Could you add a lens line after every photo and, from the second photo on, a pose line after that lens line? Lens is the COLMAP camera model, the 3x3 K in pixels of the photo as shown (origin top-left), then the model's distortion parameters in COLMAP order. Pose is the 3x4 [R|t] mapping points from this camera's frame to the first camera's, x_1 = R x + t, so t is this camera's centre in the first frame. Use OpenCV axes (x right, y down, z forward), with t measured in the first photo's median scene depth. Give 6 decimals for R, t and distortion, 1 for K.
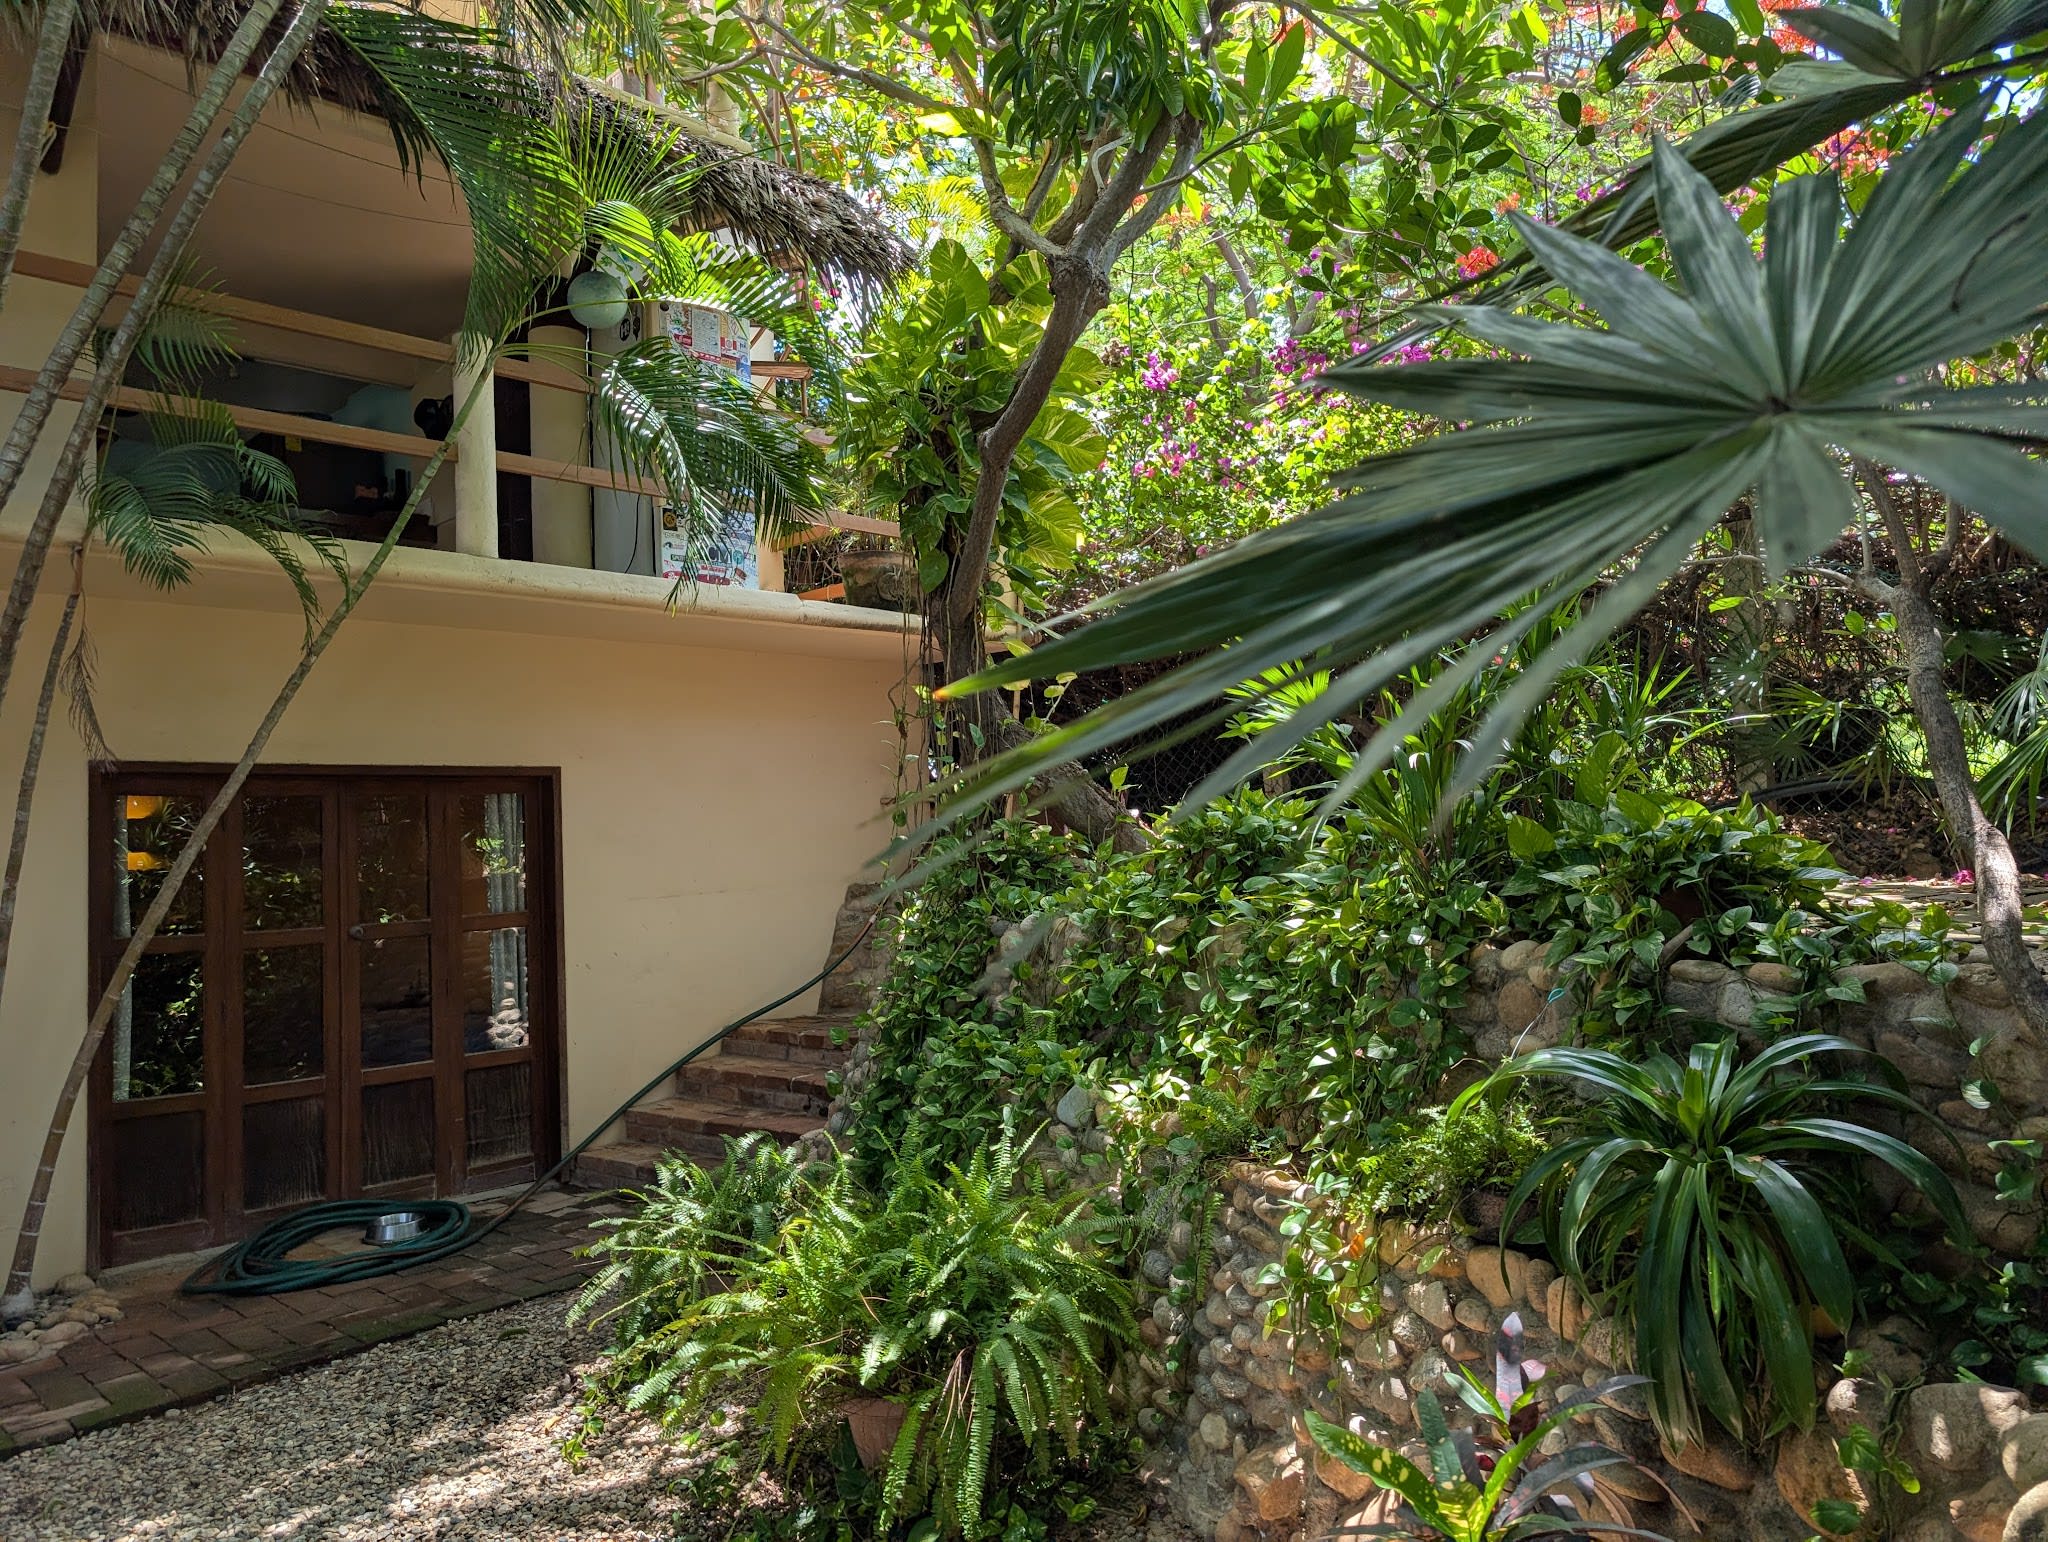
lens RADIAL K [[1533.7, 0, 1023.1], [0, 1533.7, 757.3], [0, 0, 1]] dist [0.027907, -0.024821]
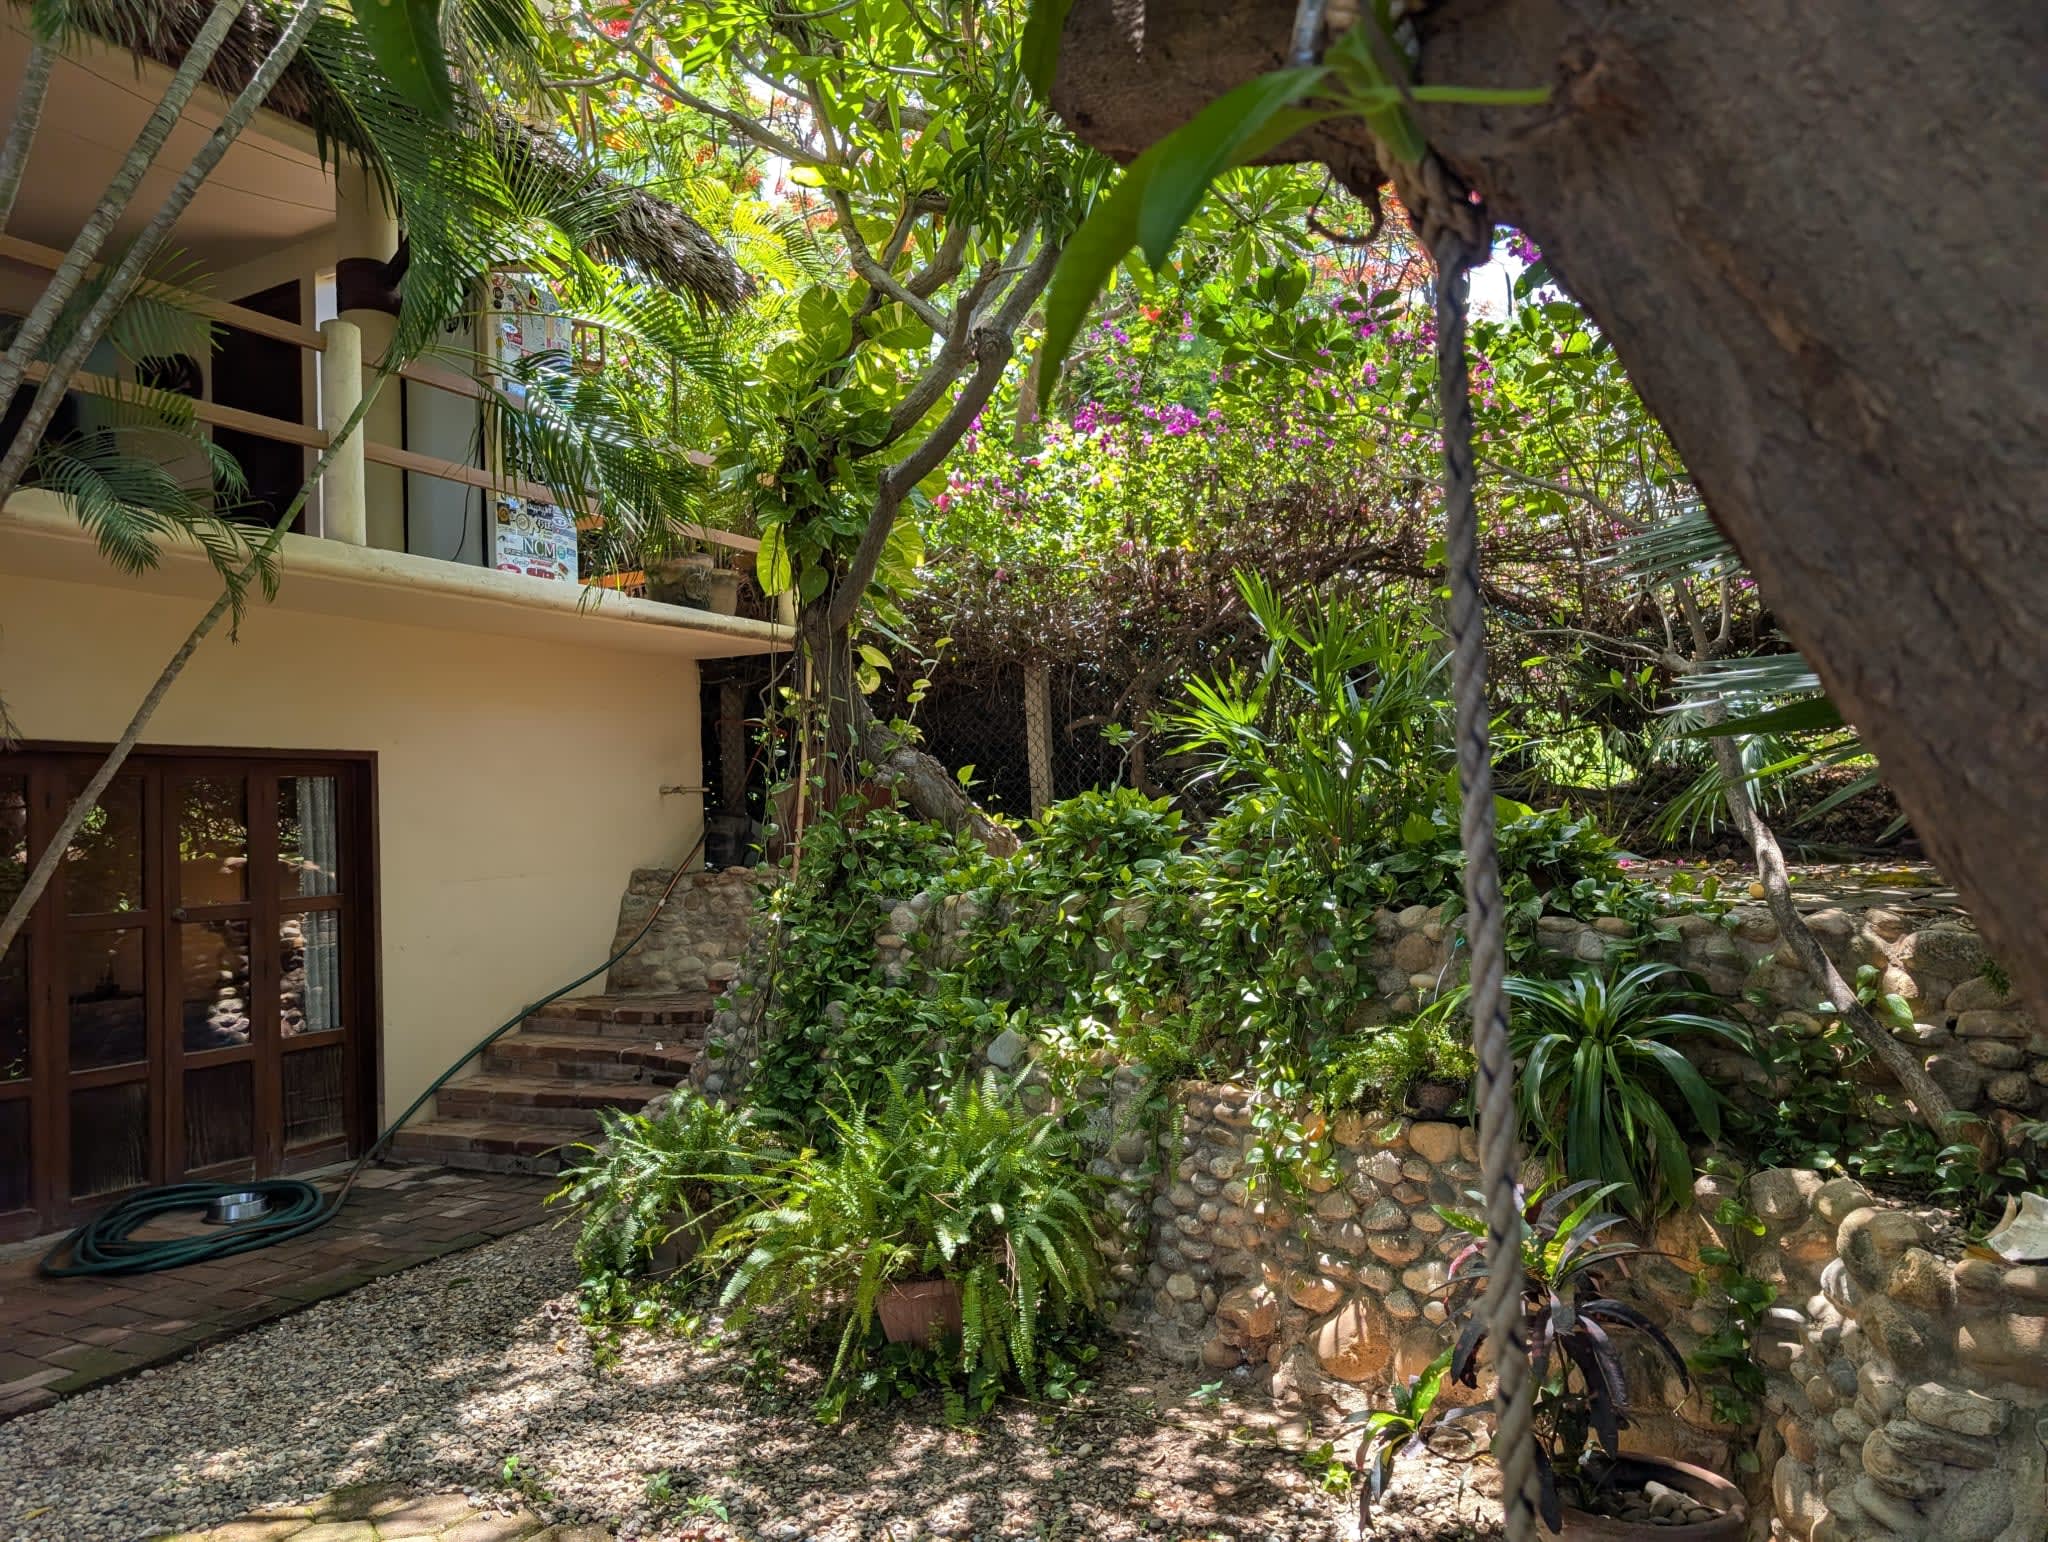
lens RADIAL K [[1540.0, 0, 1026.9], [0, 1540.0, 776.9], [0, 0, 1]] dist [0.029737, -0.033430]
pose [[0.959856, 0.018881, 0.279857, -0.241520], [-0.024197, 0.999586, 0.015552, -0.004155], [-0.279448, -0.021700, 0.959916, -0.128207]]
